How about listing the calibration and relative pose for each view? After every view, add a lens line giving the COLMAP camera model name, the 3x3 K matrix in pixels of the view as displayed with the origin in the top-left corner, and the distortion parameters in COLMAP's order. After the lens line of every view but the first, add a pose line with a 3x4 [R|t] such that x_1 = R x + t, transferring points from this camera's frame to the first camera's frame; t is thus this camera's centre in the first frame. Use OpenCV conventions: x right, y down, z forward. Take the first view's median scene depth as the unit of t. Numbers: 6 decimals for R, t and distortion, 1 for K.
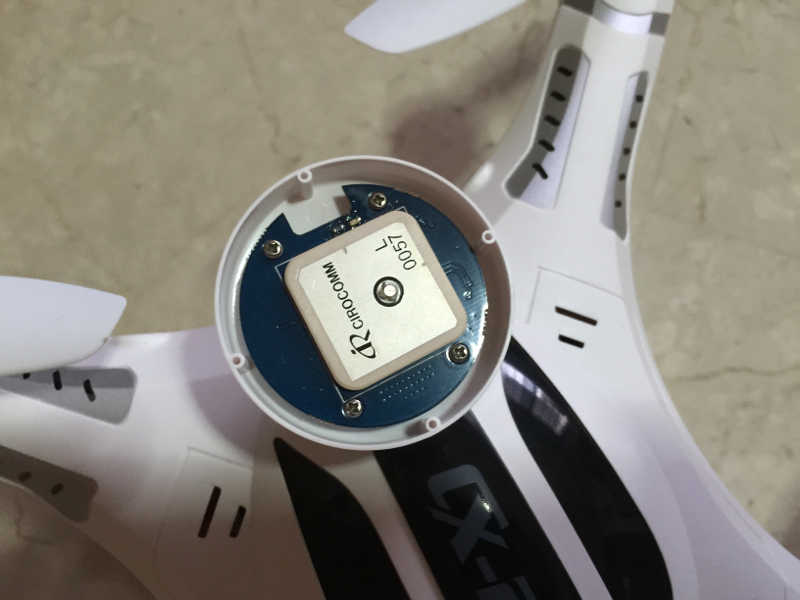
lens RADIAL K [[689.5, 0, 400.0], [0, 689.5, 300.0], [0, 0, 1]] dist [0.050604, -0.104181]
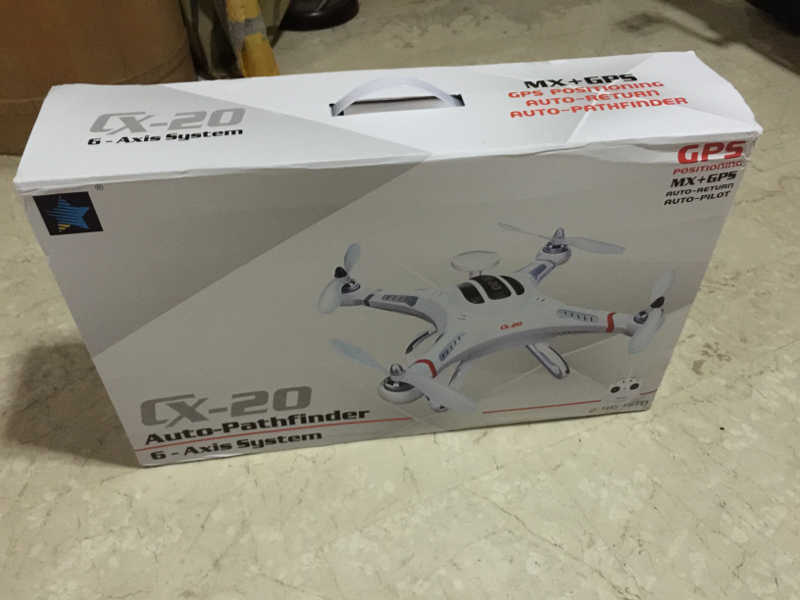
lens RADIAL K [[689.5, 0, 400.0], [0, 689.5, 300.0], [0, 0, 1]] dist [0.050604, -0.104181]
pose [[0.670499, 0.421254, -0.610718, 1.251306], [-0.718969, 0.572055, -0.394761, 0.812980], [0.183069, 0.703774, 0.686431, -0.994672]]
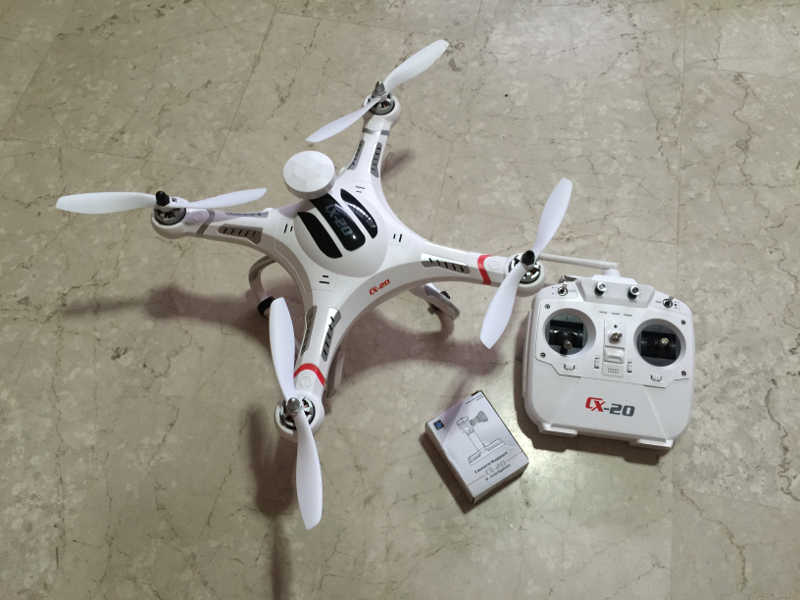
lens RADIAL K [[689.5, 0, 400.0], [0, 689.5, 300.0], [0, 0, 1]] dist [0.050604, -0.104181]
pose [[0.988547, -0.141688, -0.051947, 0.308095], [0.119755, 0.945985, -0.301283, 1.019429], [0.091829, 0.291612, 0.952119, -1.487766]]
